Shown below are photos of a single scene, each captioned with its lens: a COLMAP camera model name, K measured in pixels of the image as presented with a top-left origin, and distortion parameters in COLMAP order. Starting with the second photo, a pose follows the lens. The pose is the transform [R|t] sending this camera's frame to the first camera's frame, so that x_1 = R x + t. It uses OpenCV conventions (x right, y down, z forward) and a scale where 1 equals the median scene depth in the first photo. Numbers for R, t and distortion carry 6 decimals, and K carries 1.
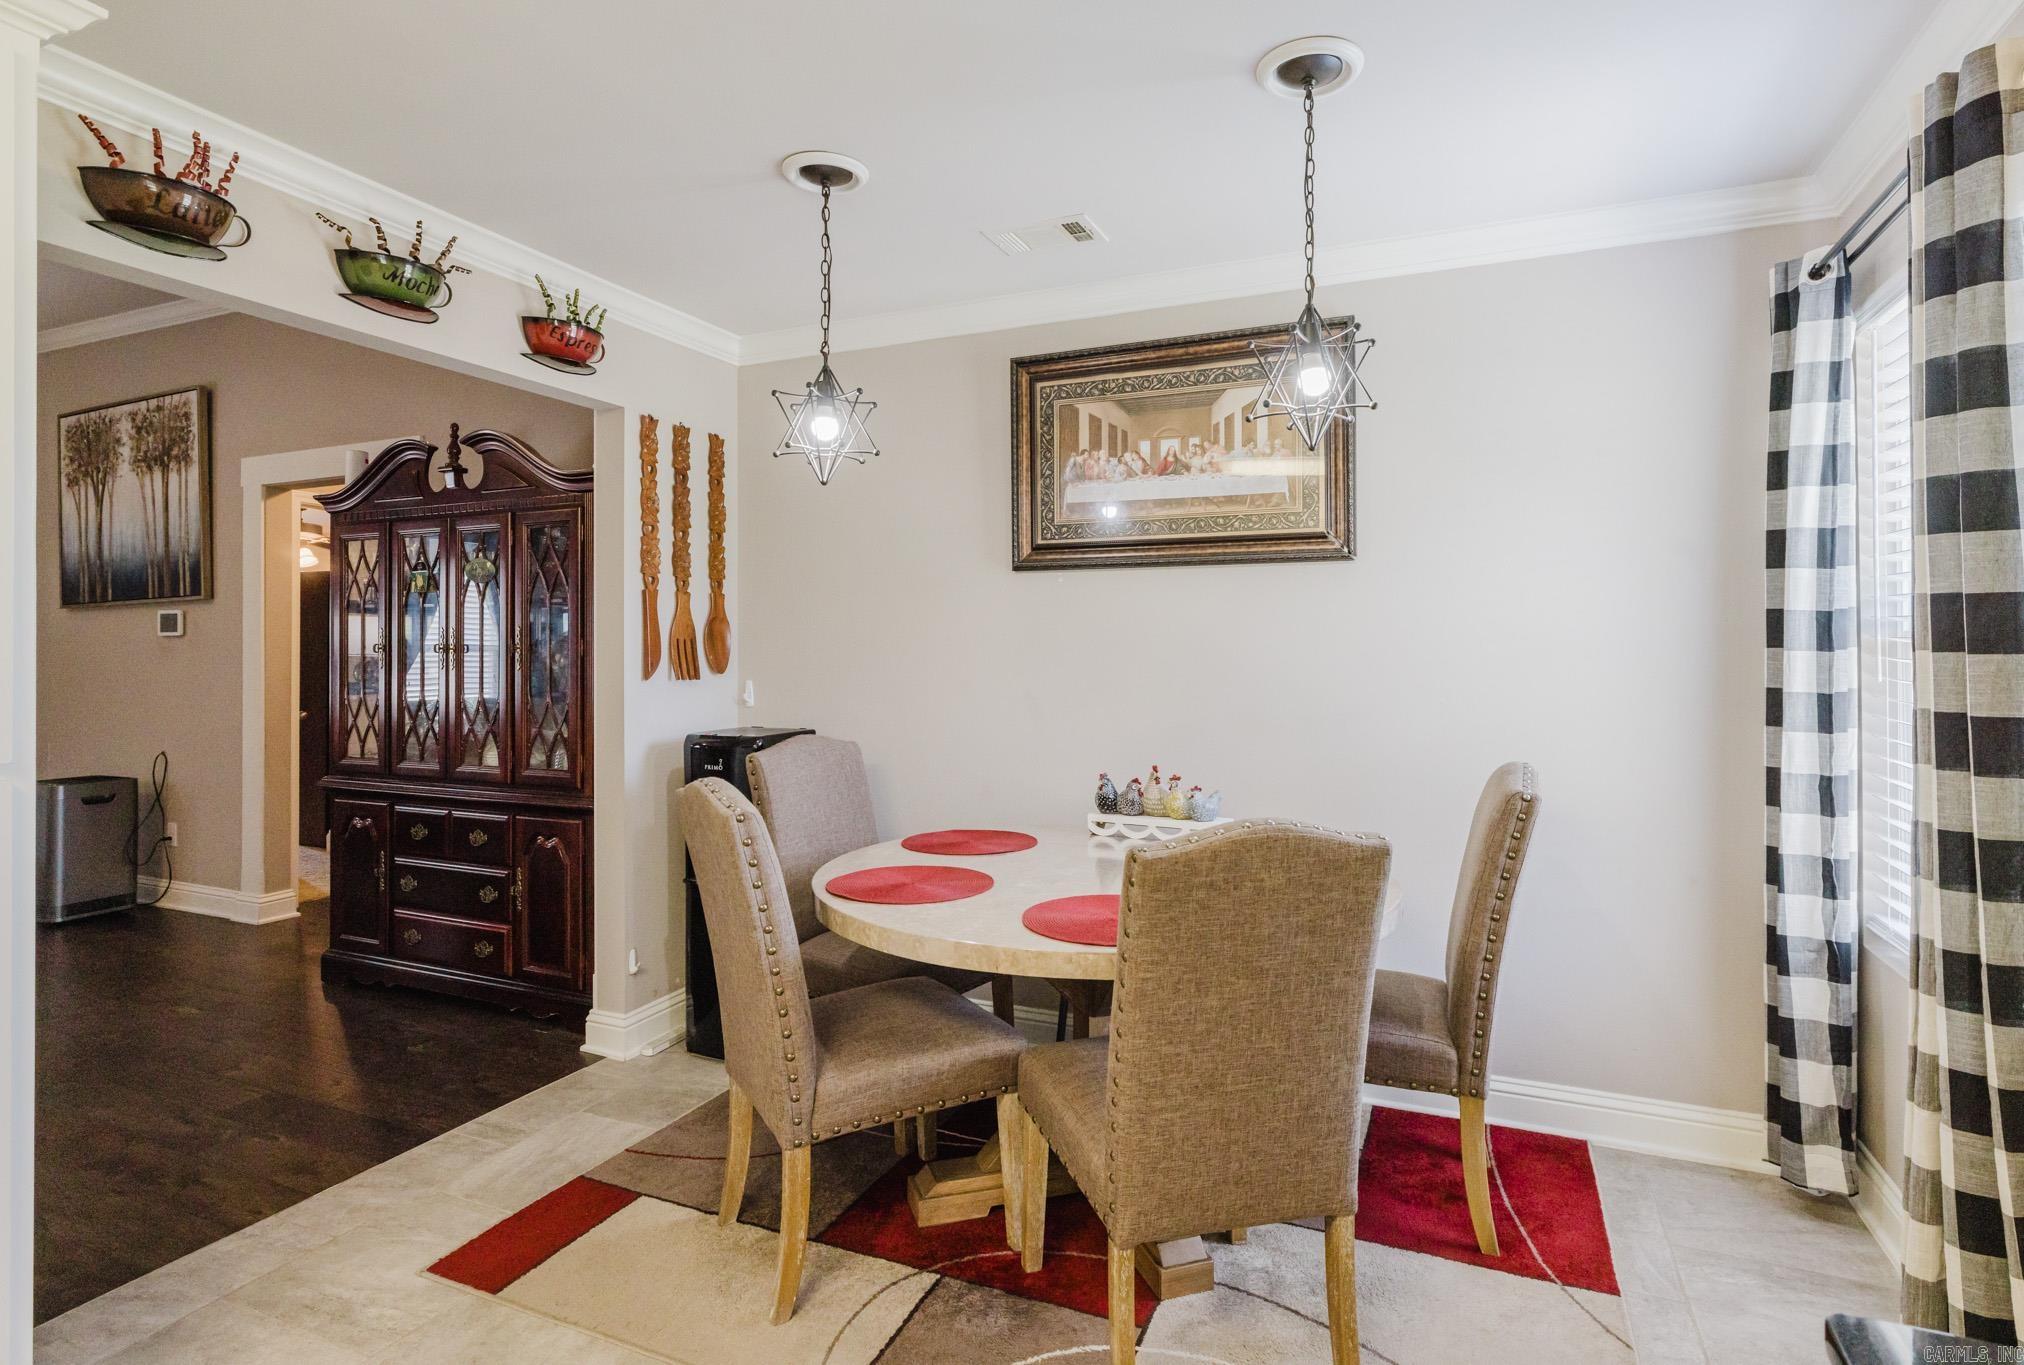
lens RADIAL K [[1030.2, 0, 1015.0], [0, 1030.2, 655.9], [0, 0, 1]] dist [0.000196, -0.000453]
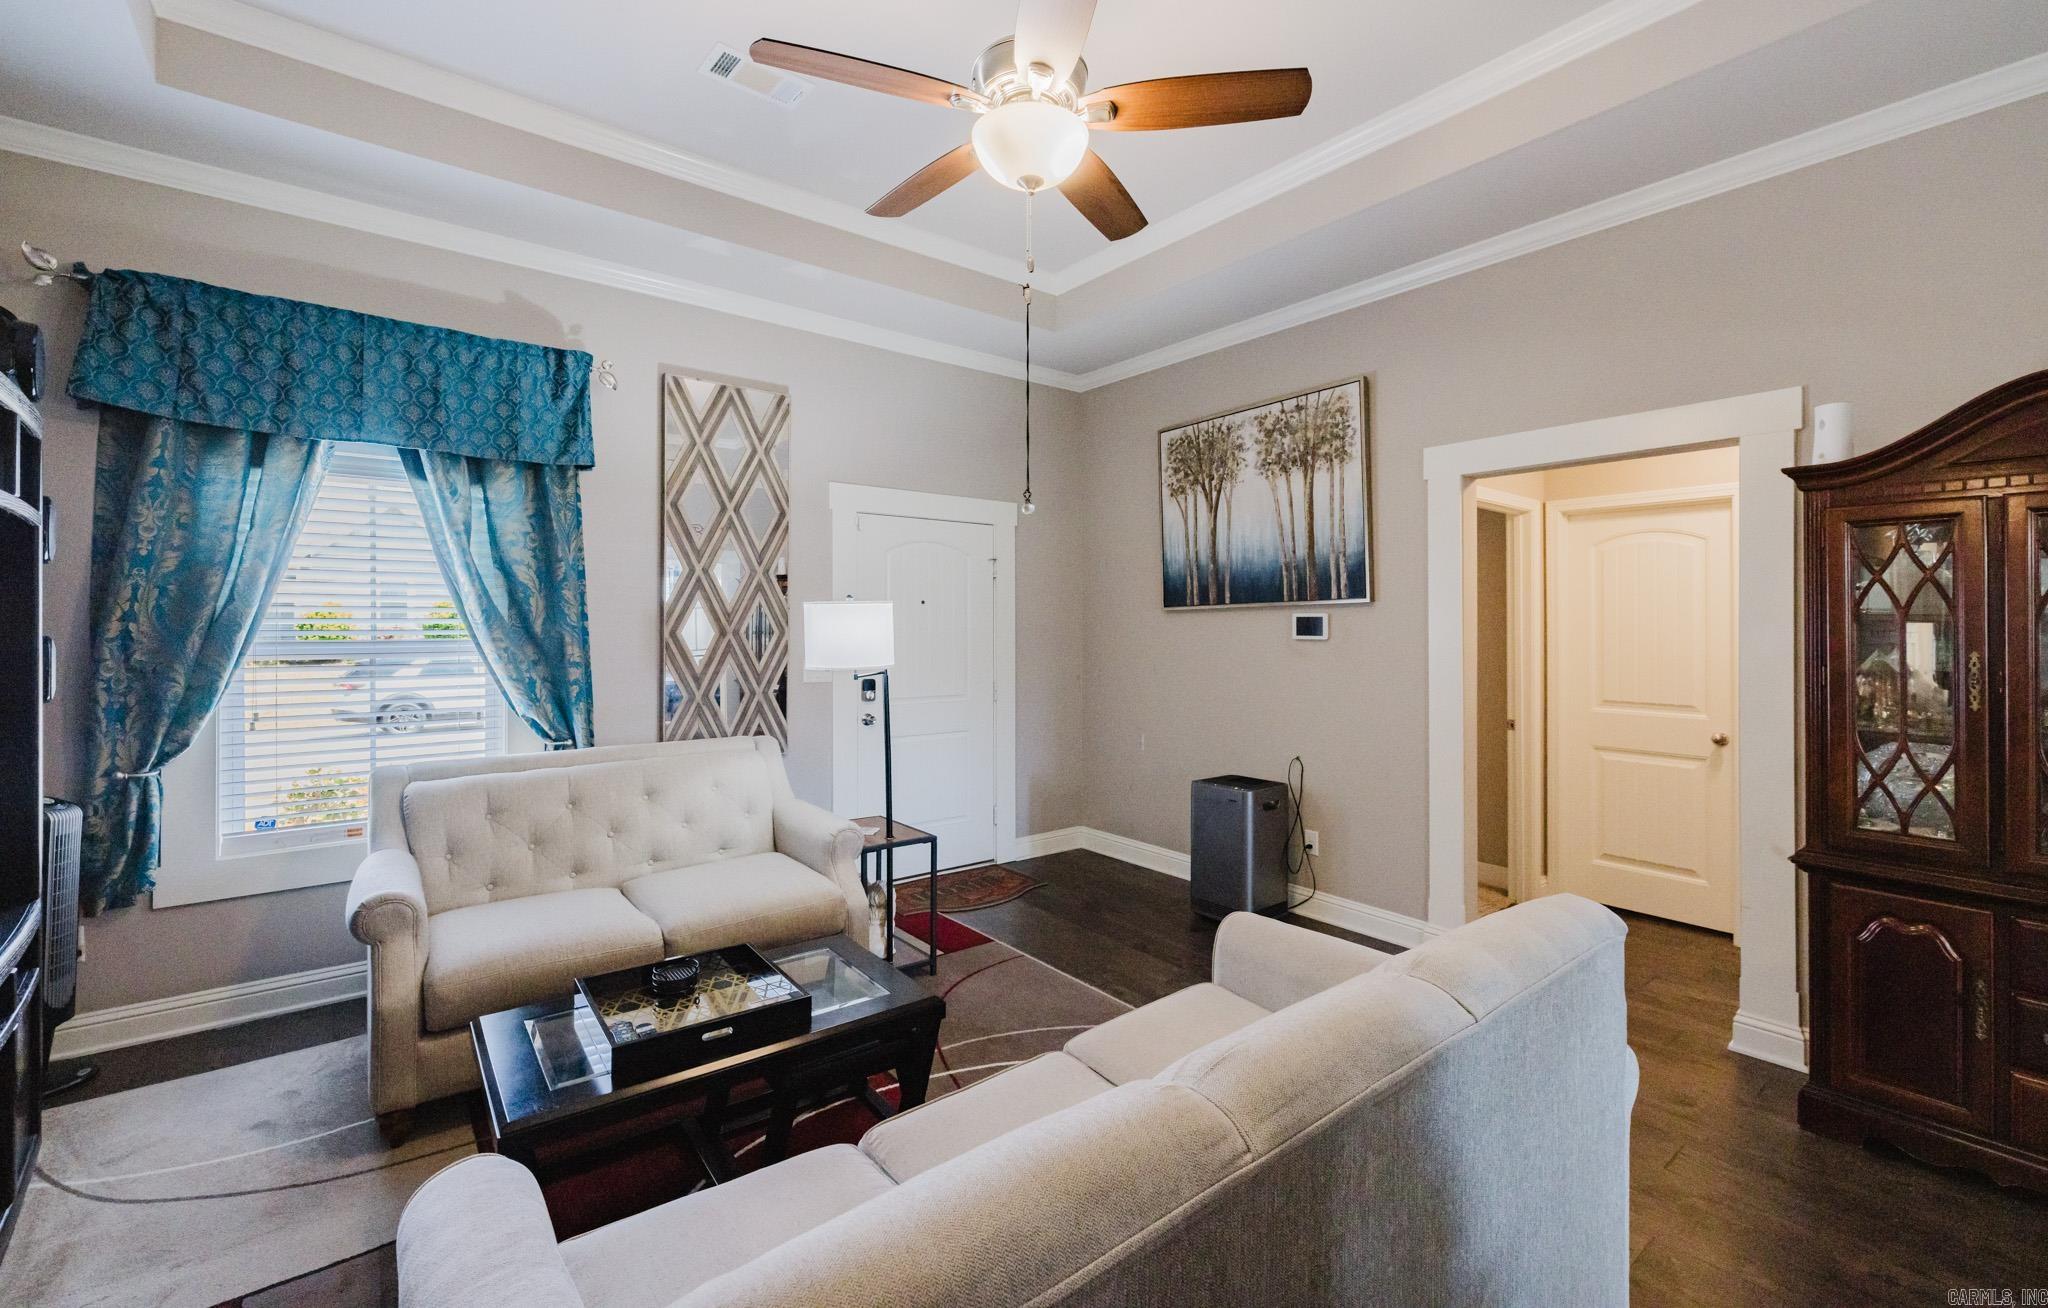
lens RADIAL K [[866.2, 0, 1012.7], [0, 866.2, 613.6], [0, 0, 1]] dist [0.000264, 0.000138]
pose [[0.876790, -0.008484, -0.480799, -0.668190], [0.005708, 0.999958, -0.007236, -0.039080], [0.480840, 0.003600, 0.876801, 0.141950]]
